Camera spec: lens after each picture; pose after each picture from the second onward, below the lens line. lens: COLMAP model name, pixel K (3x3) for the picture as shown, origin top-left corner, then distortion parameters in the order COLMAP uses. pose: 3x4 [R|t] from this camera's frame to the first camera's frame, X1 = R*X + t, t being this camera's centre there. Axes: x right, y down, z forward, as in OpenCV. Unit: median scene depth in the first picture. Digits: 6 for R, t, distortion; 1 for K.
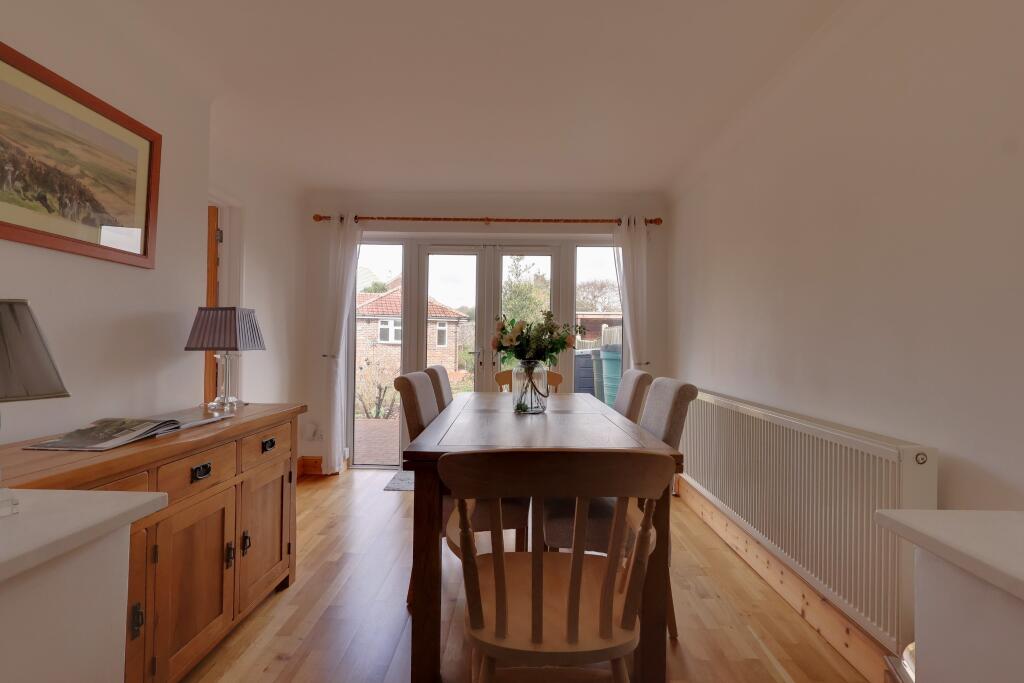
lens RADIAL K [[468.9, 0, 510.7], [0, 468.9, 338.2], [0, 0, 1]] dist [-0.002821, 0.000235]
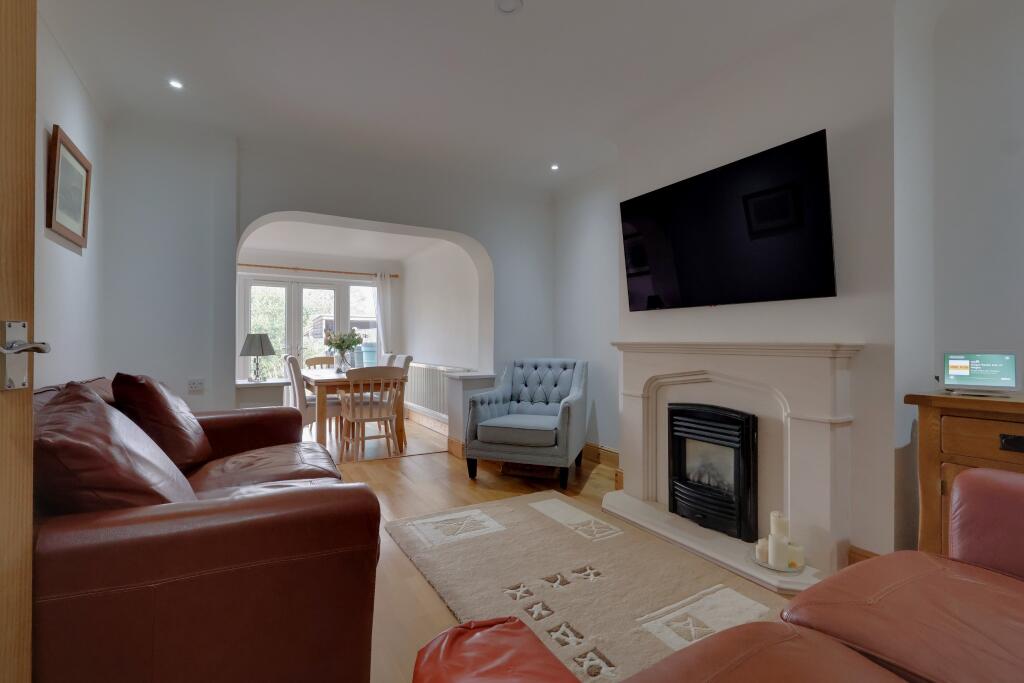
lens RADIAL K [[468.9, 0, 511.0], [0, 468.9, 338.9], [0, 0, 1]] dist [-0.002821, 0.000235]
pose [[0.851660, -0.010580, 0.523987, -0.280344], [0.007671, 0.999941, 0.007722, -0.009383], [-0.524038, -0.002557, 0.851691, -0.834442]]
